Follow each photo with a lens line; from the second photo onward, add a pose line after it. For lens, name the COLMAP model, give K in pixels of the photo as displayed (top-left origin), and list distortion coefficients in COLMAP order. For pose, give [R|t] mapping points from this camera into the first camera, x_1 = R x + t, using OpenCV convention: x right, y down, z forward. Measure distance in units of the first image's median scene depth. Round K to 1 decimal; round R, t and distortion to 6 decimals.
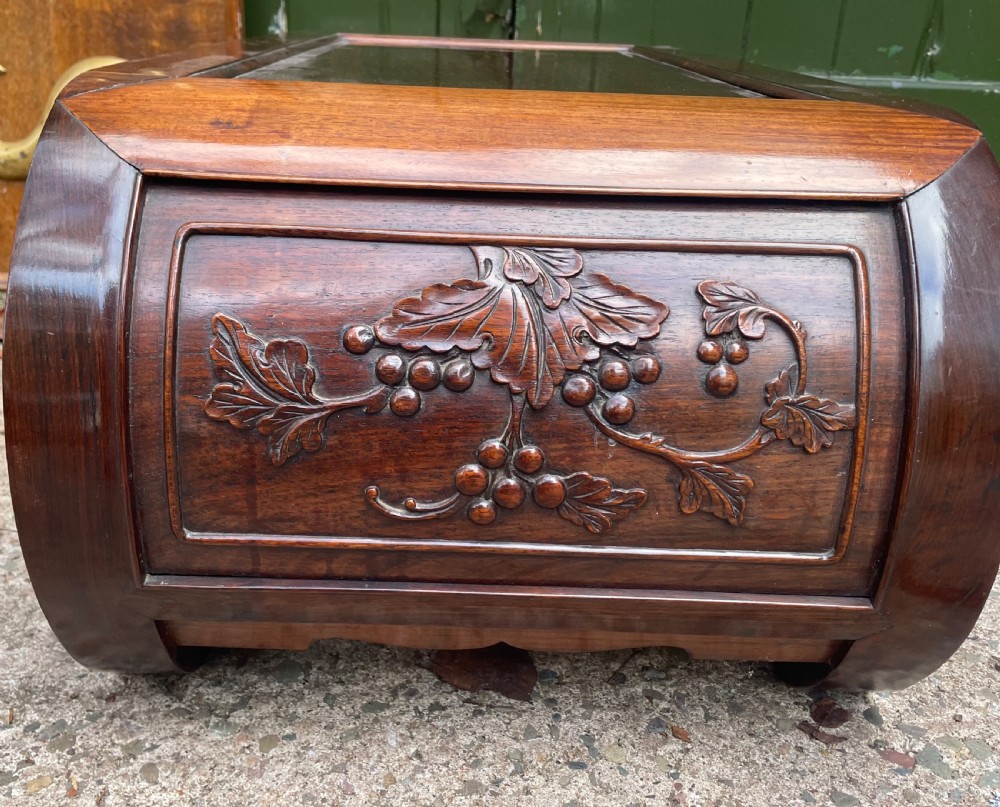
lens RADIAL K [[939.7, 0, 472.6], [0, 939.7, 386.8], [0, 0, 1]] dist [0.014425, 0.000000]
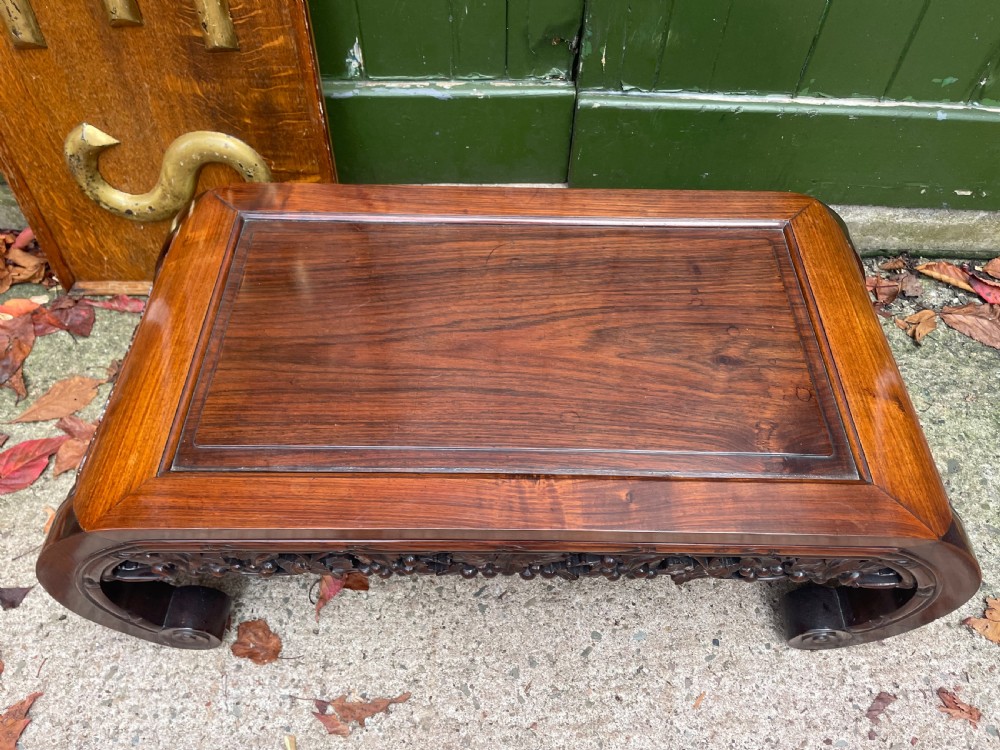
lens RADIAL K [[774.5, 0, 501.6], [0, 774.5, 366.0], [0, 0, 1]] dist [0.078551, -0.118330]
pose [[0.998442, 0.029843, -0.047150, 0.020579], [-0.001552, 0.859499, 0.511135, -1.195354], [0.055779, -0.510265, 0.858206, 0.185042]]
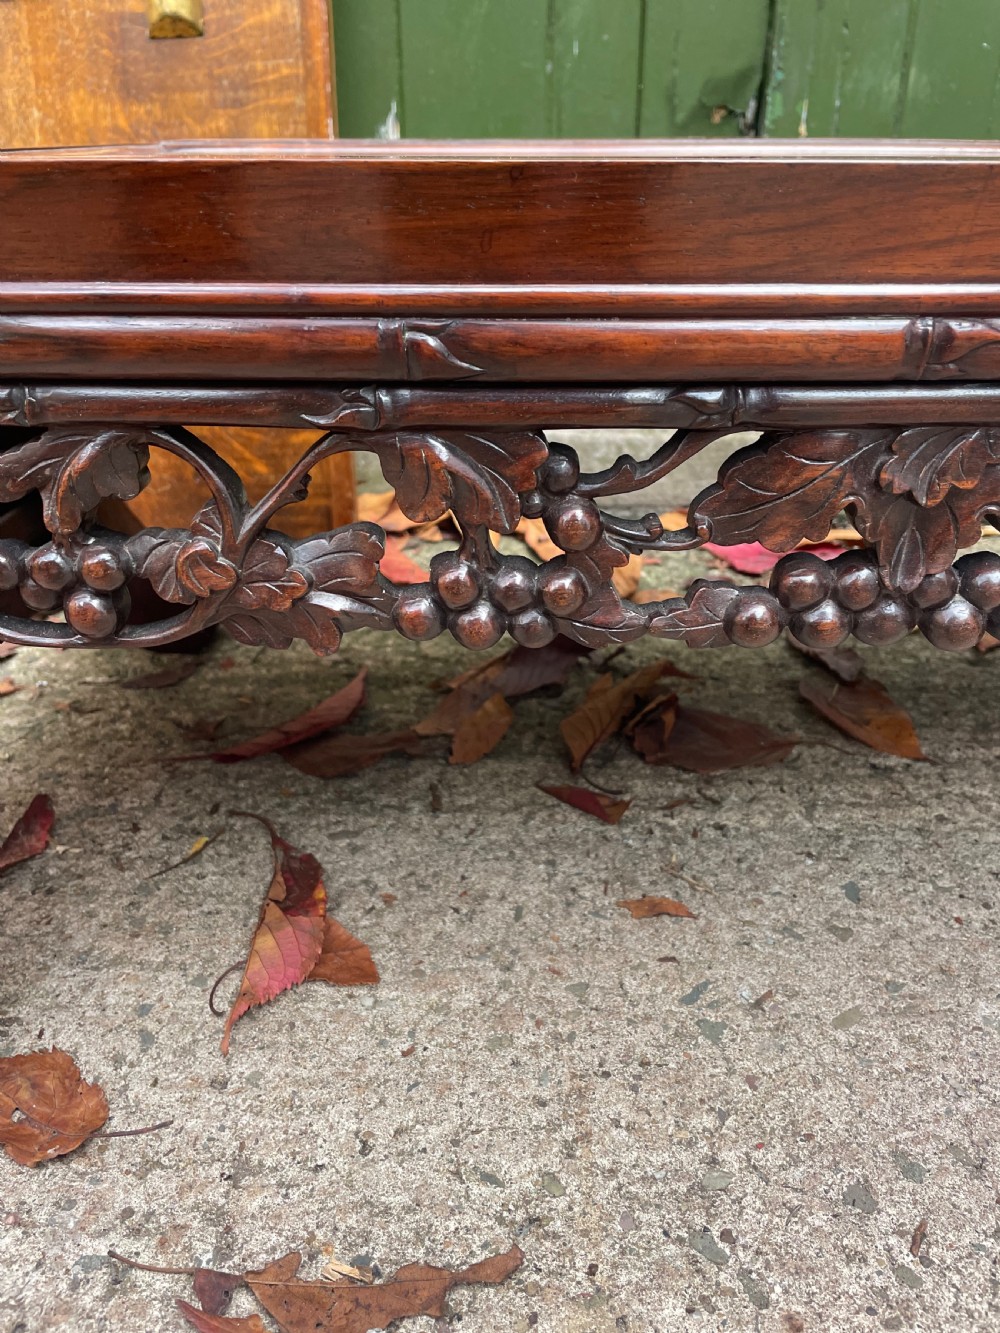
lens RADIAL K [[1032.4, 0, 492.6], [0, 1032.4, 657.1], [0, 0, 1]] dist [0.078551, -0.118330]
pose [[0.997388, -0.006007, -0.071974, -0.192743], [0.011224, 0.997319, 0.072304, -0.193564], [0.071347, -0.072923, 0.994782, 0.616526]]
